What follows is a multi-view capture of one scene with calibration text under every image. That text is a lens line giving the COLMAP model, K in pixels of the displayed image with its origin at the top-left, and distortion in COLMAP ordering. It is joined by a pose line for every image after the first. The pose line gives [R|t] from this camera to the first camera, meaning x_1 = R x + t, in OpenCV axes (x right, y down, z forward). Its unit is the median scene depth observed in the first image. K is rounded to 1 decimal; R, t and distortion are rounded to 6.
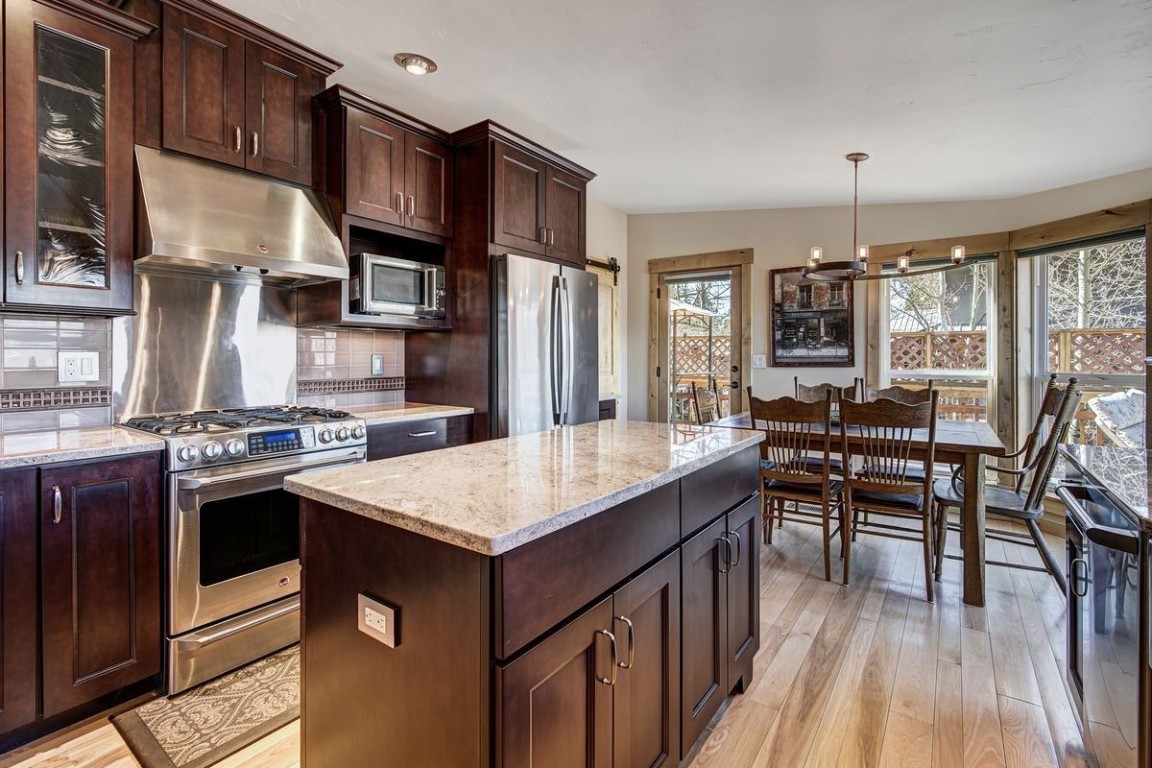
lens RADIAL K [[523.7, 0, 577.8], [0, 523.7, 359.3], [0, 0, 1]] dist [-0.003582, 0.000781]
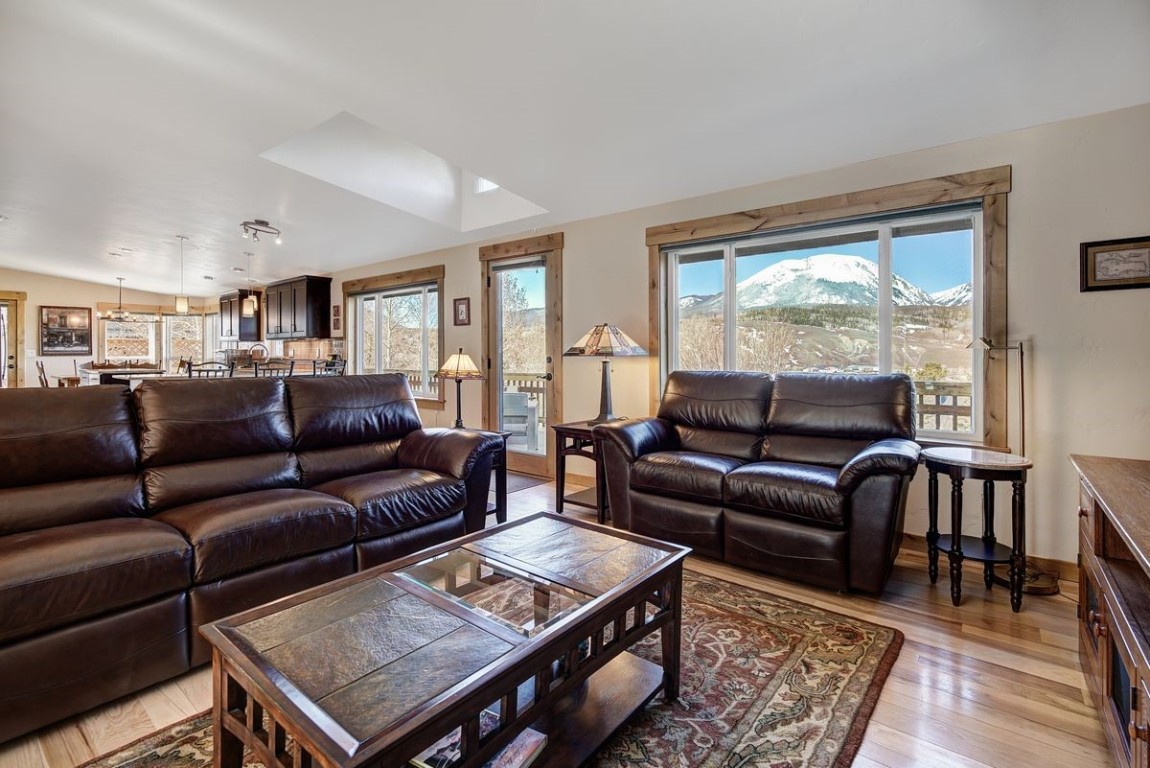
lens RADIAL K [[527.4, 0, 576.3], [0, 527.4, 354.6], [0, 0, 1]] dist [-0.001874, 0.000528]
pose [[0.057475, -0.000780, 0.998347, -1.643409], [0.006498, 0.999979, 0.000407, 0.024324], [-0.998326, 0.006464, 0.057479, -1.219975]]
